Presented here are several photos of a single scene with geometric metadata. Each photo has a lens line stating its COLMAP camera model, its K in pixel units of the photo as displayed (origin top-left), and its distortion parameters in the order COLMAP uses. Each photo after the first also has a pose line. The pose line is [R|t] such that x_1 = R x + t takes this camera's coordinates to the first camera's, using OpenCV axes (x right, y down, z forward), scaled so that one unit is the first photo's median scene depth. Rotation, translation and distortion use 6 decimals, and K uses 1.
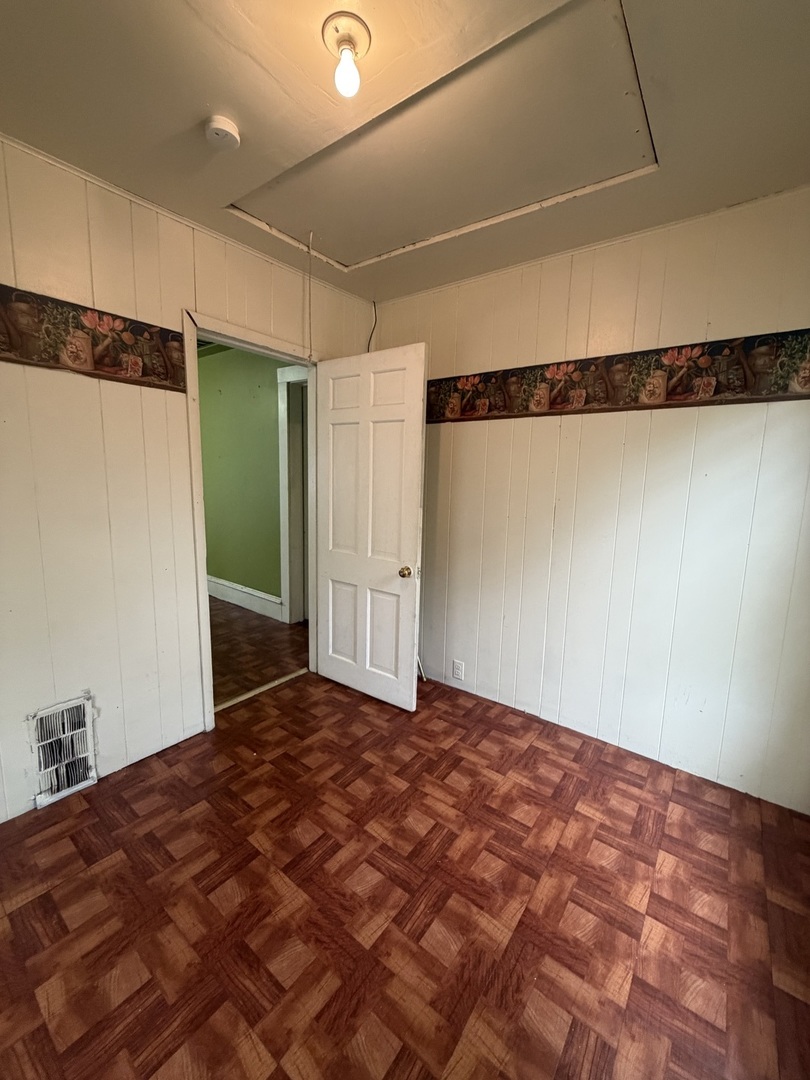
lens RADIAL K [[430.2, 0, 408.7], [0, 430.2, 536.4], [0, 0, 1]] dist [-0.000366, 0.000099]
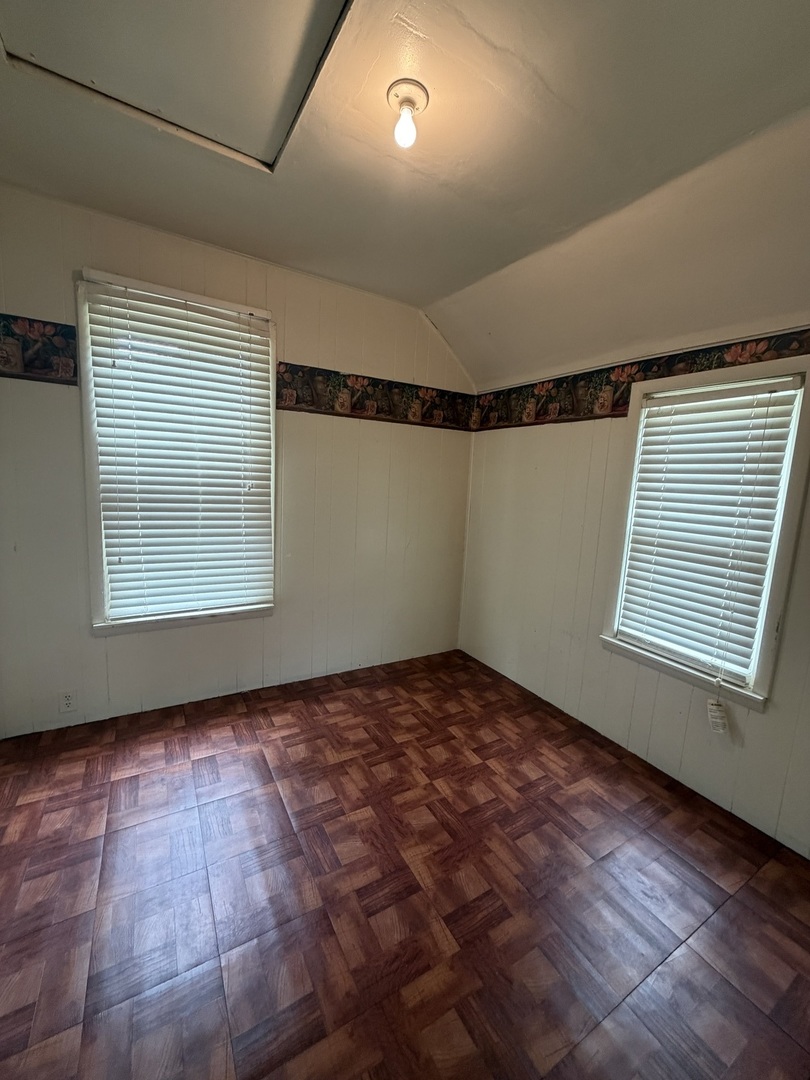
lens RADIAL K [[430.2, 0, 403.8], [0, 430.2, 541.4], [0, 0, 1]] dist [-0.000366, 0.000099]
pose [[-0.921224, -0.130921, 0.366341, -0.546530], [-0.022521, 0.958041, 0.285746, -0.264541], [-0.388380, 0.254985, -0.885519, 1.791412]]
